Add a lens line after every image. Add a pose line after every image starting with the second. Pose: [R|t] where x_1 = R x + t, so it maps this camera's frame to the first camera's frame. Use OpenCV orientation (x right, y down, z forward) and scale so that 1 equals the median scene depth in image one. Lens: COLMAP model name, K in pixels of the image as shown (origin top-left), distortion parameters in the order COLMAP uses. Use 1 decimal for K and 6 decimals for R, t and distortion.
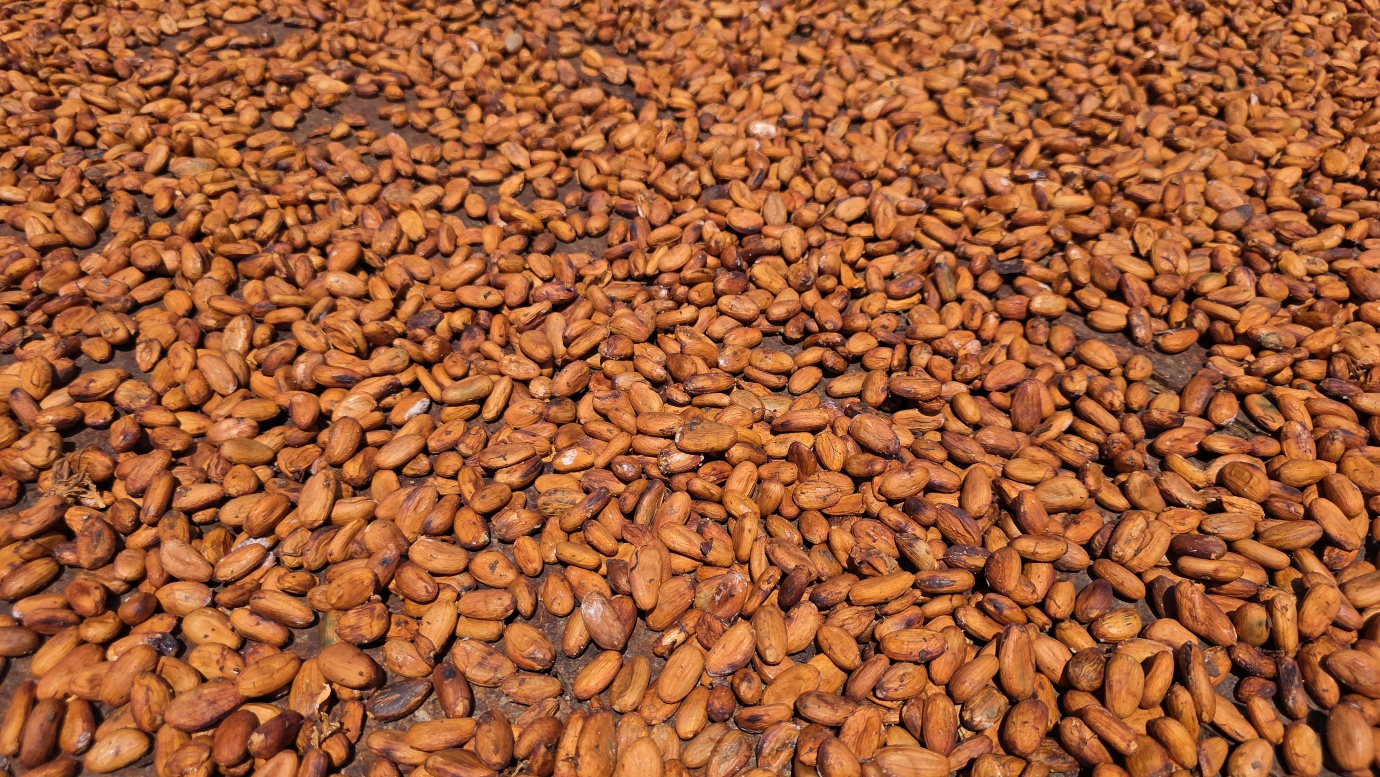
lens RADIAL K [[947.4, 0, 690.0], [0, 947.4, 388.5], [0, 0, 1]] dist [0.001531, -0.005094]
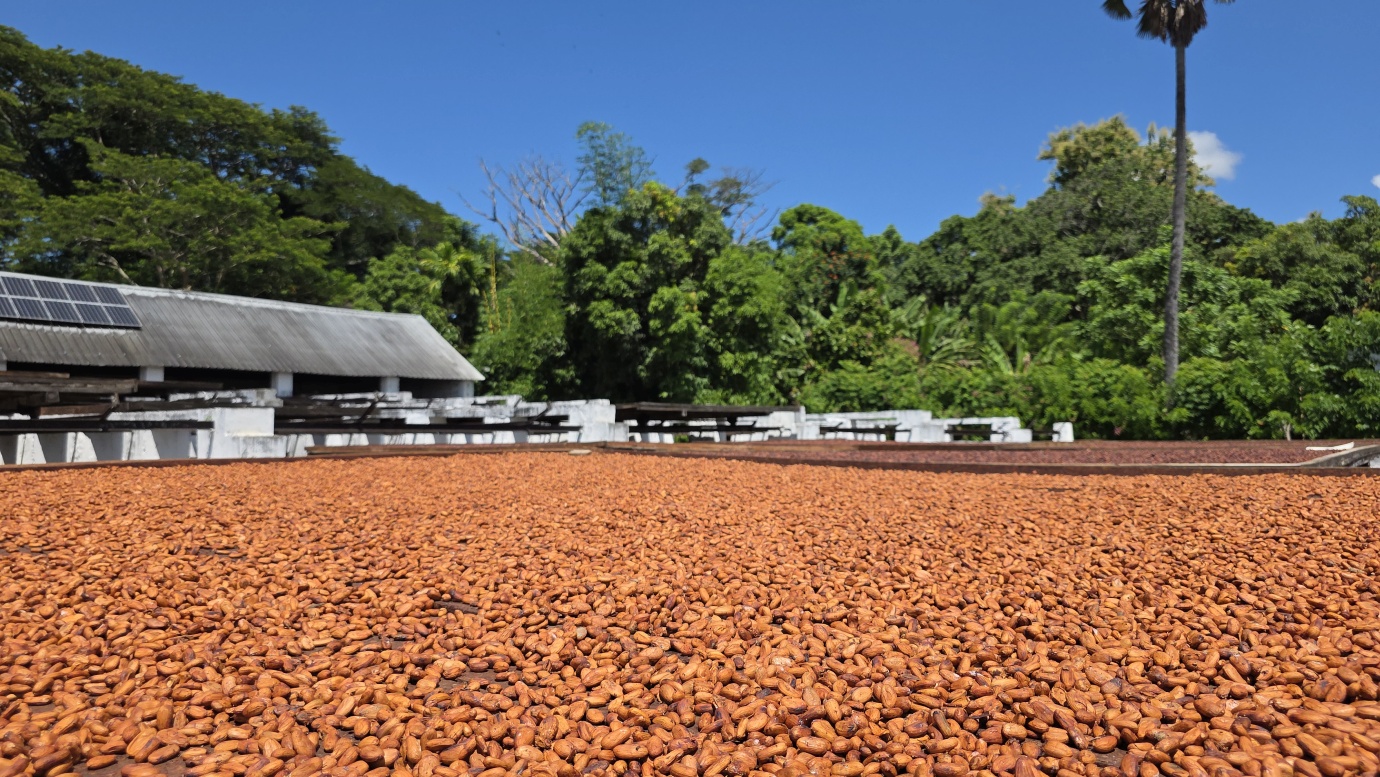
lens RADIAL K [[947.4, 0, 690.0], [0, 947.4, 388.5], [0, 0, 1]] dist [0.001531, -0.005094]
pose [[0.989518, -0.024801, 0.142264, -0.246012], [0.112856, 0.747441, -0.654672, 0.328208], [-0.090097, 0.663865, 0.742405, -0.309890]]
